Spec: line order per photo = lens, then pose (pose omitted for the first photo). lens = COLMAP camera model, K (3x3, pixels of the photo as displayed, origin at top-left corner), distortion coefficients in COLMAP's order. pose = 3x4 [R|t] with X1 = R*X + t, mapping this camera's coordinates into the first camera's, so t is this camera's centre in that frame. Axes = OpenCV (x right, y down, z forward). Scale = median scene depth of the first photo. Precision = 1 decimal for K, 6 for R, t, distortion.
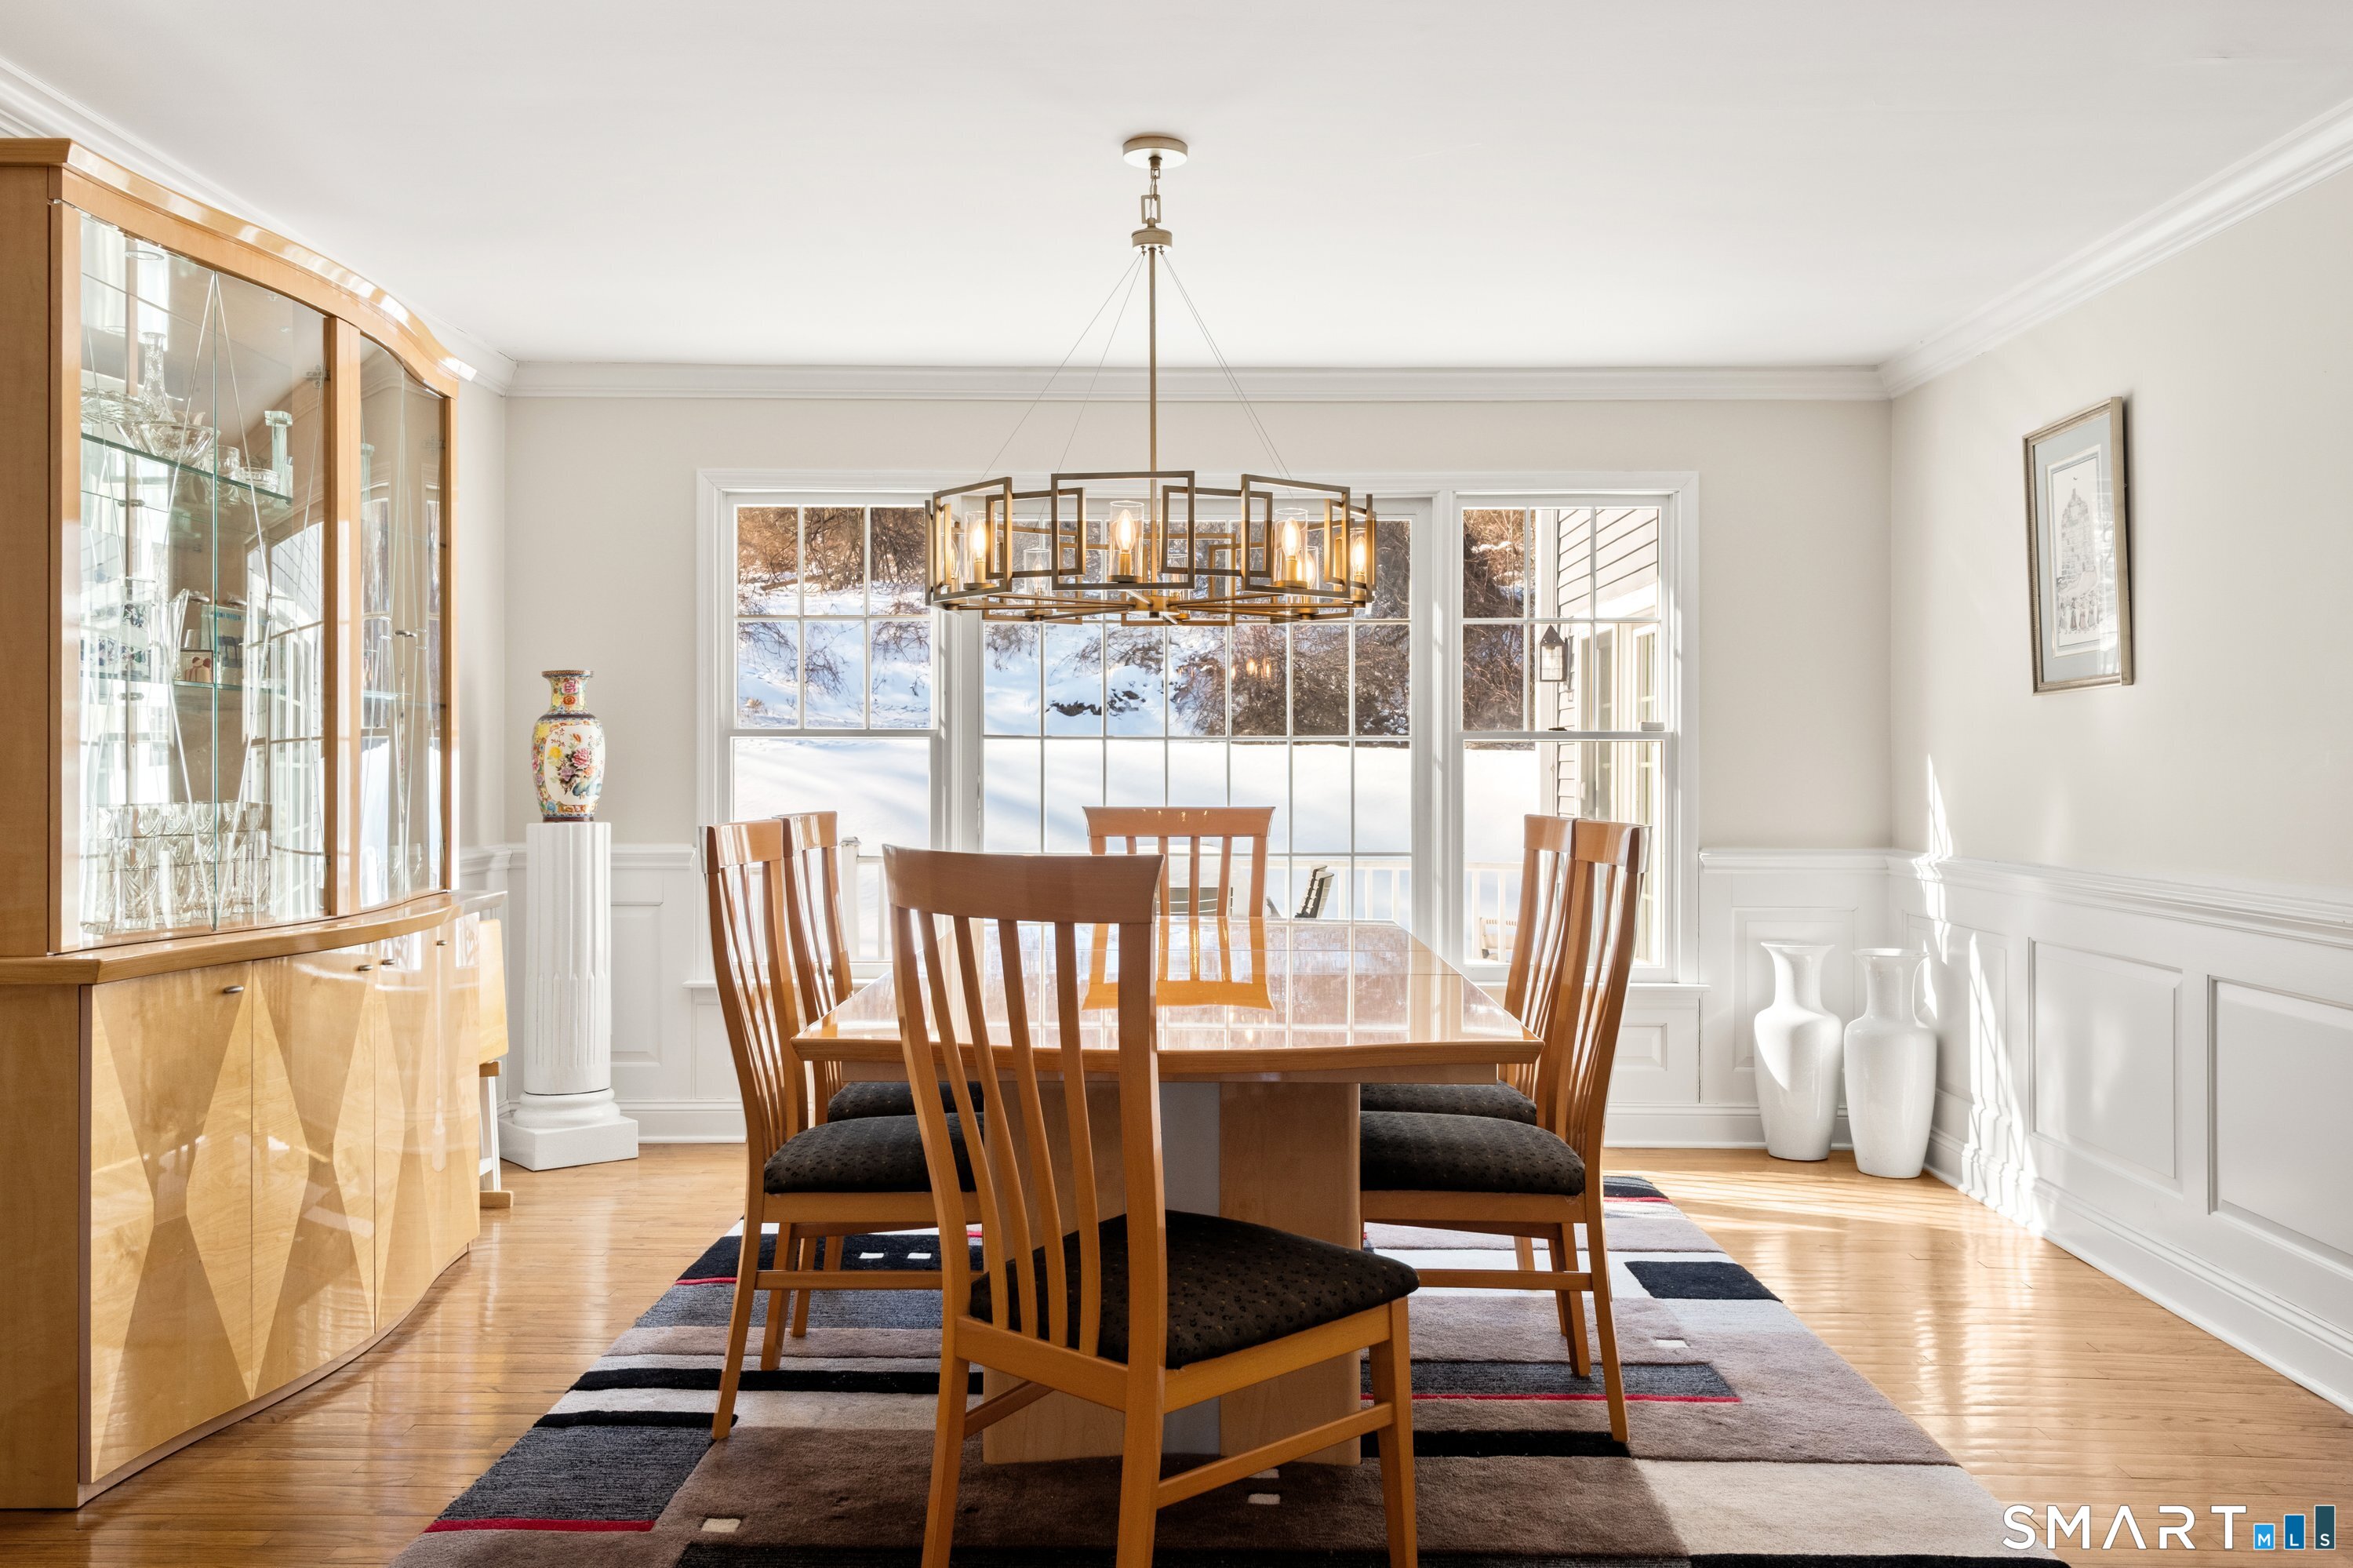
lens RADIAL K [[1769.7, 0, 1176.0], [0, 1769.7, 776.0], [0, 0, 1]] dist [0.006408, 0.004400]
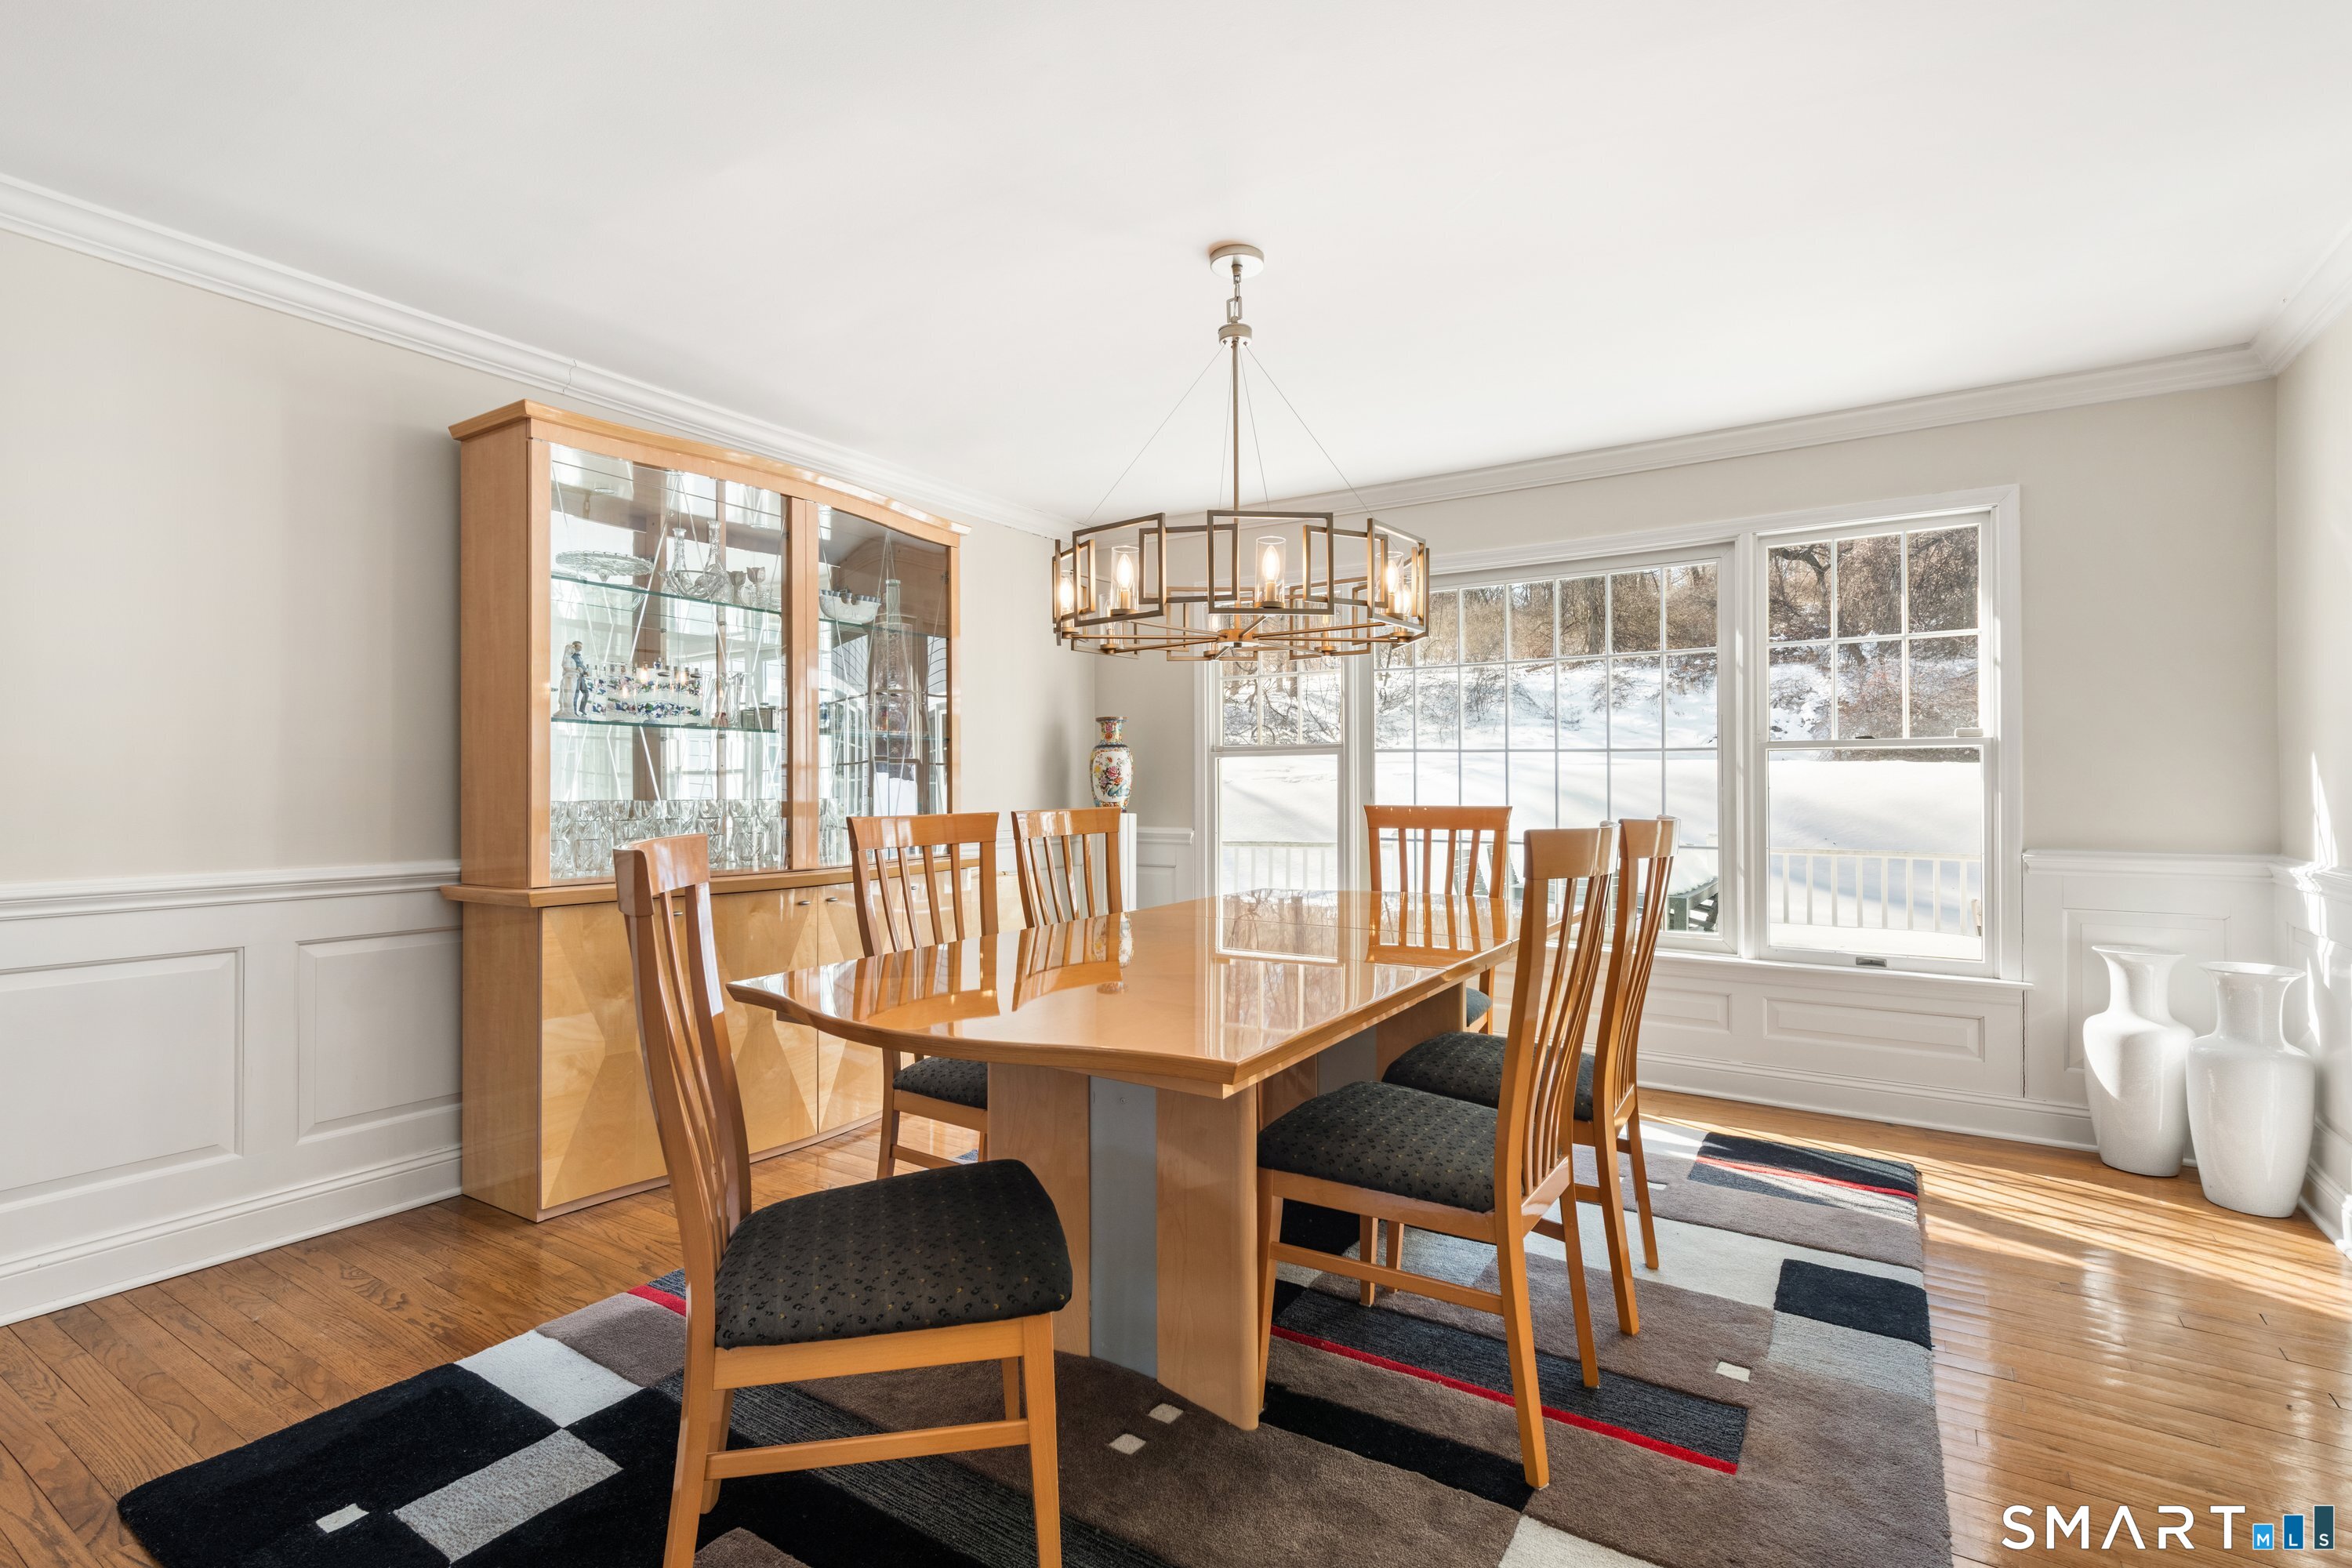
lens RADIAL K [[1063.7, 0, 1190.8], [0, 1063.7, 785.3], [0, 0, 1]] dist [0.008664, -0.002062]
pose [[0.858610, -0.003291, -0.512618, 0.215497], [0.002929, 0.999995, -0.001514, 0.003226], [0.512620, -0.000201, 0.858615, 0.236229]]
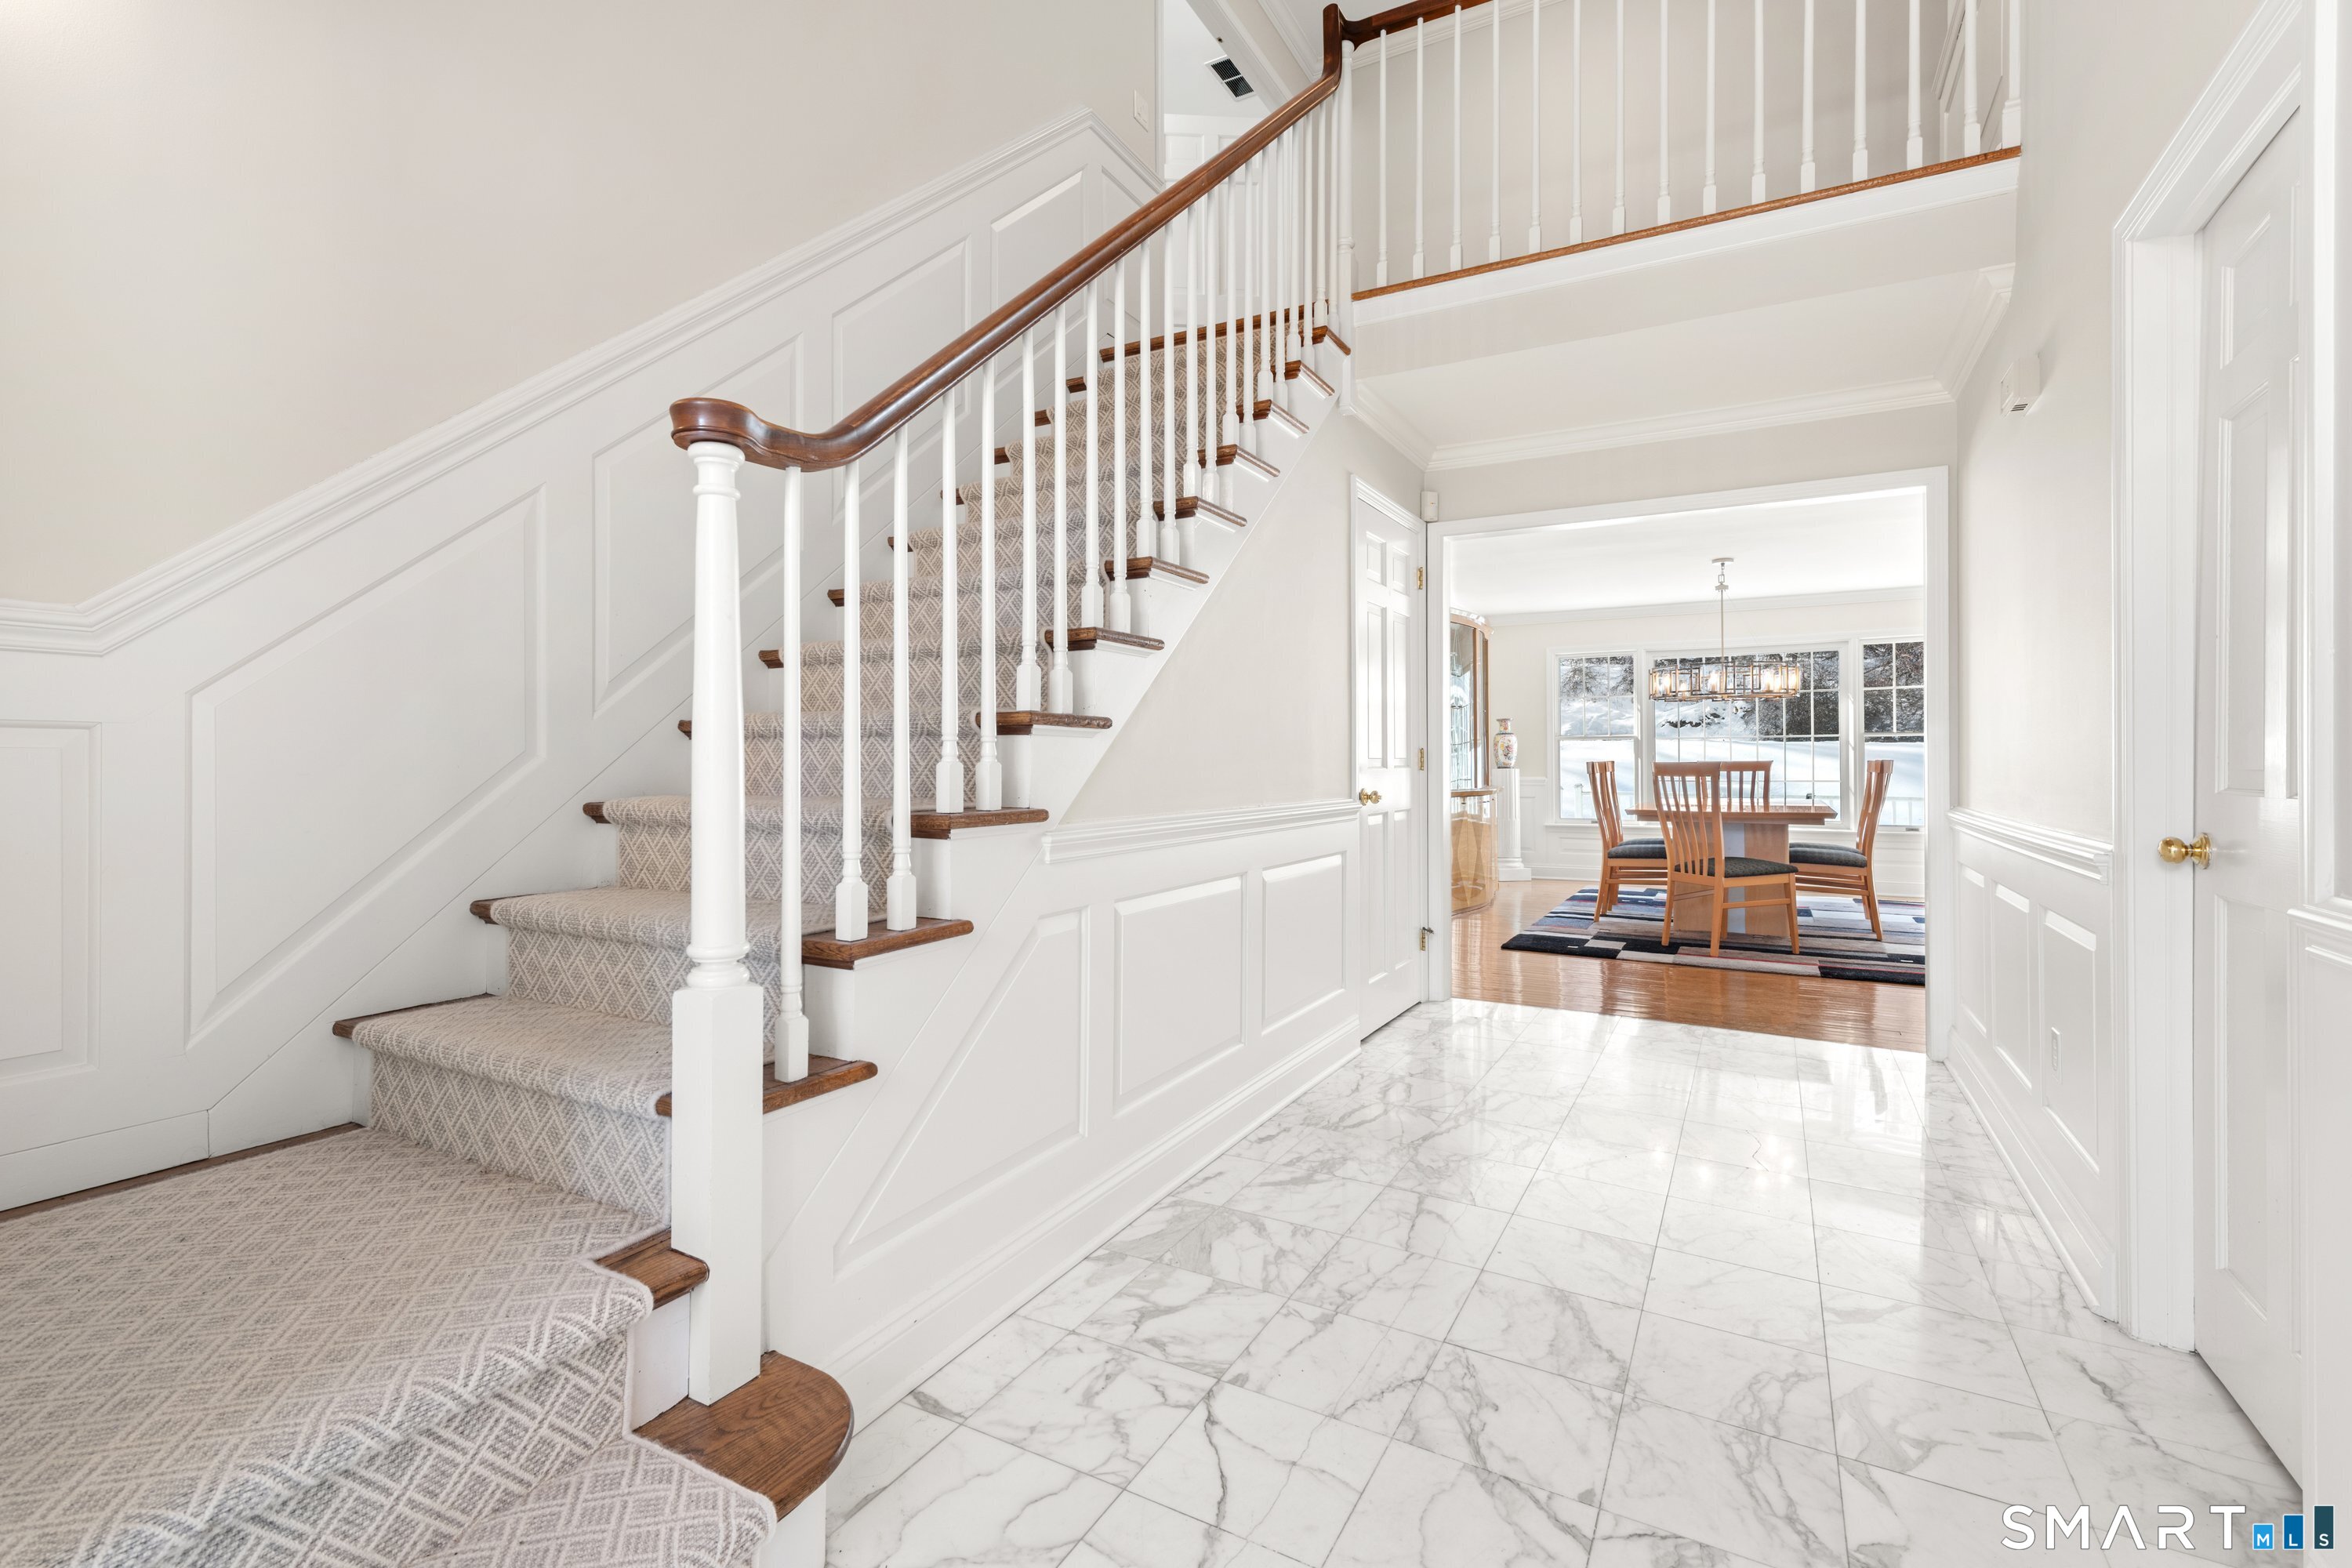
lens RADIAL K [[1063.7, 0, 1179.8], [0, 1063.7, 765.1], [0, 0, 1]] dist [0.008664, -0.002062]
pose [[0.881616, -0.005036, -0.471941, 0.023010], [0.002293, 0.999977, -0.006386, 0.031297], [0.471963, 0.004548, 0.881607, -0.894082]]
